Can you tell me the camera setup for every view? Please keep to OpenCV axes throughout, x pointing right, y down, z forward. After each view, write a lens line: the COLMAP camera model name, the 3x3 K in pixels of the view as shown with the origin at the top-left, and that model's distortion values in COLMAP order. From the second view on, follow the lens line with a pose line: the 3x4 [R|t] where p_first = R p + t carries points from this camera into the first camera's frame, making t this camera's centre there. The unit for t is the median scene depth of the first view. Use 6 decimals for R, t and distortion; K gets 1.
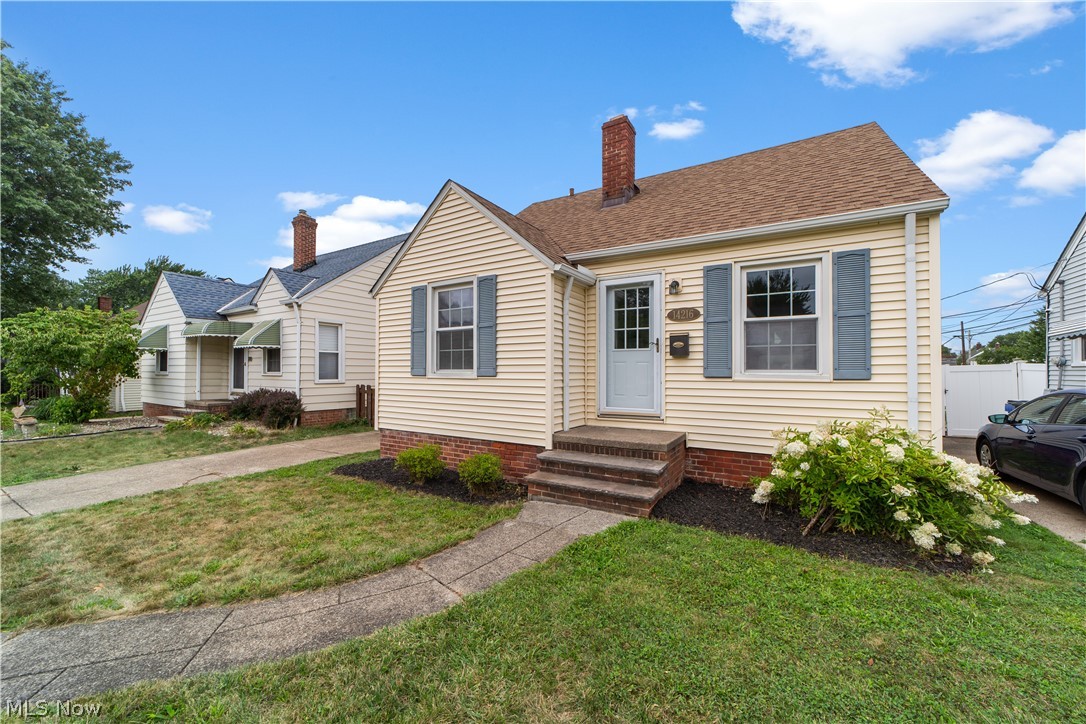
lens RADIAL K [[420.7, 0, 537.5], [0, 420.7, 367.3], [0, 0, 1]] dist [-0.013828, 0.007751]
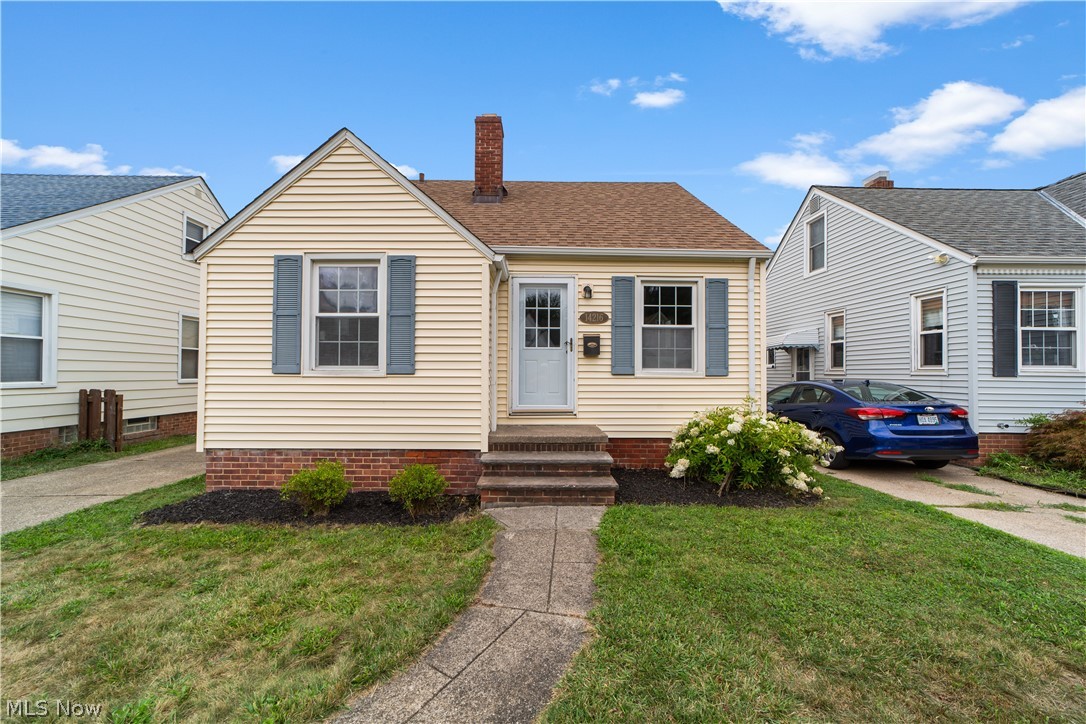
lens RADIAL K [[420.7, 0, 537.5], [0, 420.7, 367.3], [0, 0, 1]] dist [-0.013828, 0.007751]
pose [[0.846346, 0.008873, 0.532559, -0.370585], [-0.007211, 0.999960, -0.005200, 0.011342], [-0.532584, 0.000561, 0.846377, 0.149934]]
